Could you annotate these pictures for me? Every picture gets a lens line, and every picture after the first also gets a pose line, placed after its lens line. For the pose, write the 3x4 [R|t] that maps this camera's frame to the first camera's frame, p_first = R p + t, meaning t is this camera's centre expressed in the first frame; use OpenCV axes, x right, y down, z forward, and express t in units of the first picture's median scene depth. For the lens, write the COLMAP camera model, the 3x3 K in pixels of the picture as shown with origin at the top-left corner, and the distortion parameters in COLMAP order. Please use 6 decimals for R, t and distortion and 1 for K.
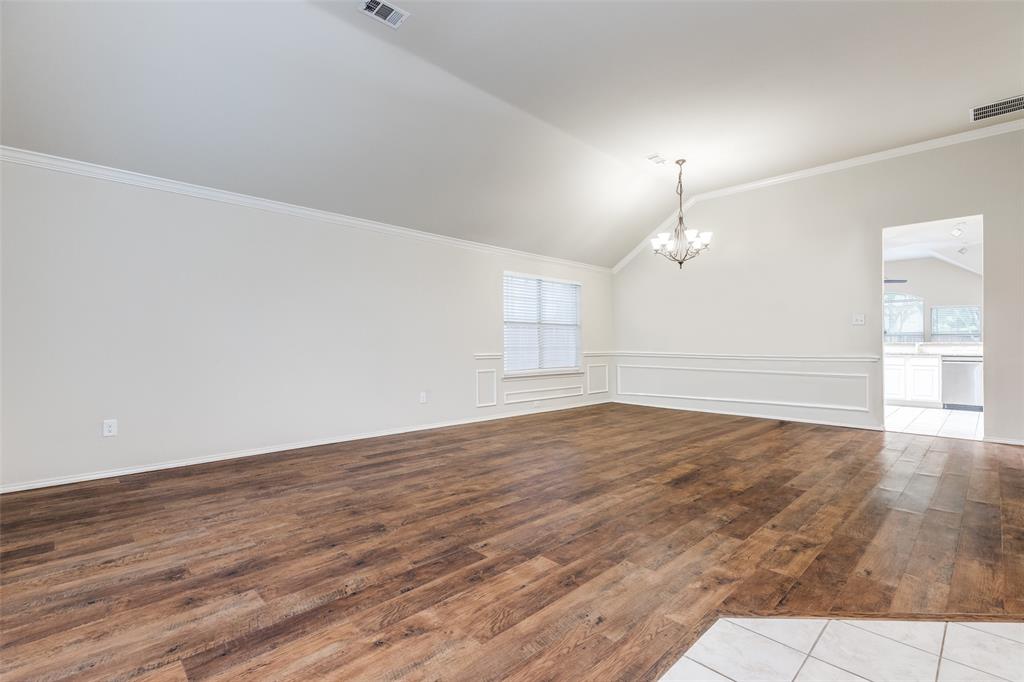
lens RADIAL K [[463.7, 0, 520.9], [0, 463.7, 336.3], [0, 0, 1]] dist [0.010287, -0.002910]
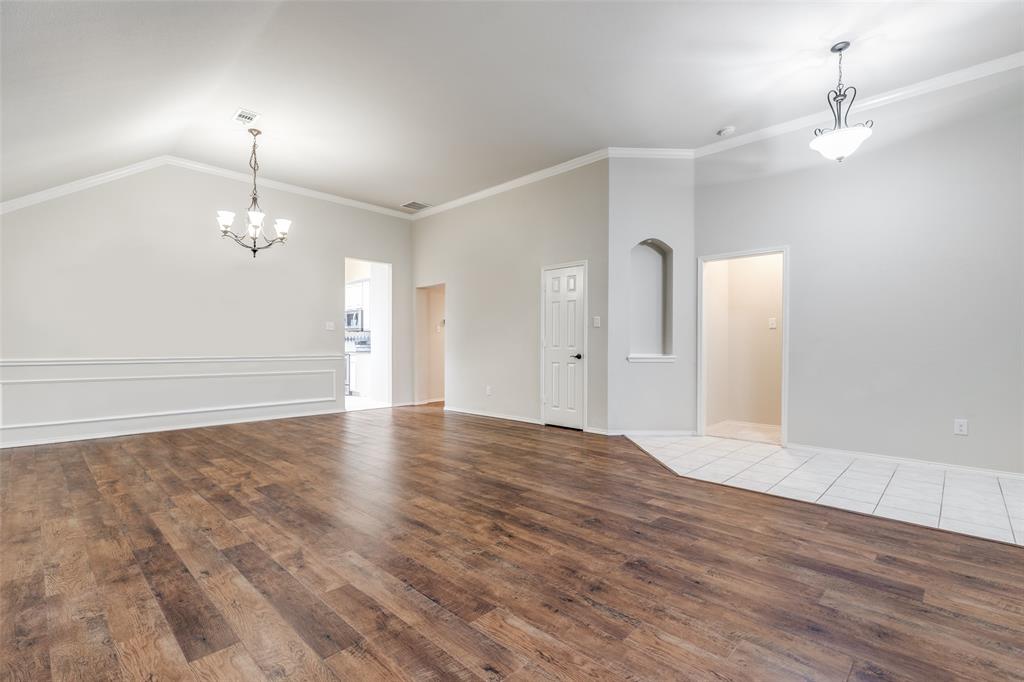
lens RADIAL K [[463.7, 0, 496.4], [0, 463.7, 343.2], [0, 0, 1]] dist [0.010287, -0.002910]
pose [[-0.005439, 0.007890, 0.999954, -1.124968], [-0.022999, 0.999703, -0.008013, 0.017690], [-0.999721, -0.023042, -0.005255, 1.229090]]
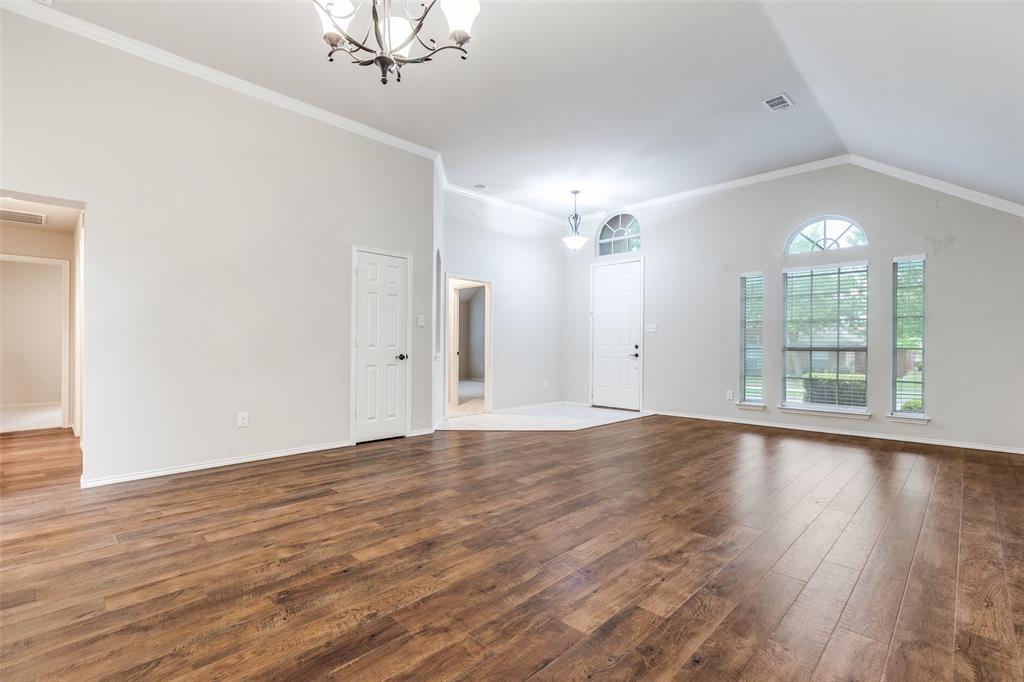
lens RADIAL K [[463.7, 0, 519.0], [0, 463.7, 346.7], [0, 0, 1]] dist [0.010287, -0.002910]
pose [[-0.999795, -0.002413, -0.020123, 0.578708], [-0.002000, 0.999787, -0.020535, 0.049344], [0.020168, -0.020491, -0.999587, 2.828264]]
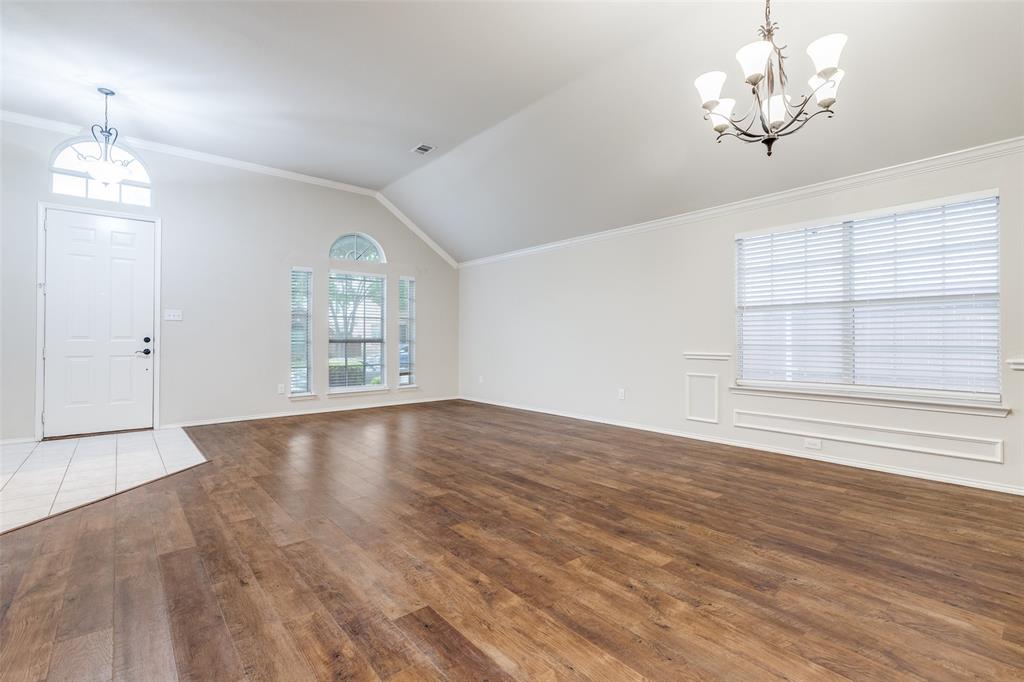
lens RADIAL K [[463.7, 0, 504.9], [0, 463.7, 336.9], [0, 0, 1]] dist [0.010287, -0.002910]
pose [[-0.096129, -0.007271, -0.995342, 1.692558], [0.019798, 0.999762, -0.009216, 0.028710], [0.995172, -0.020592, -0.095962, 1.767771]]
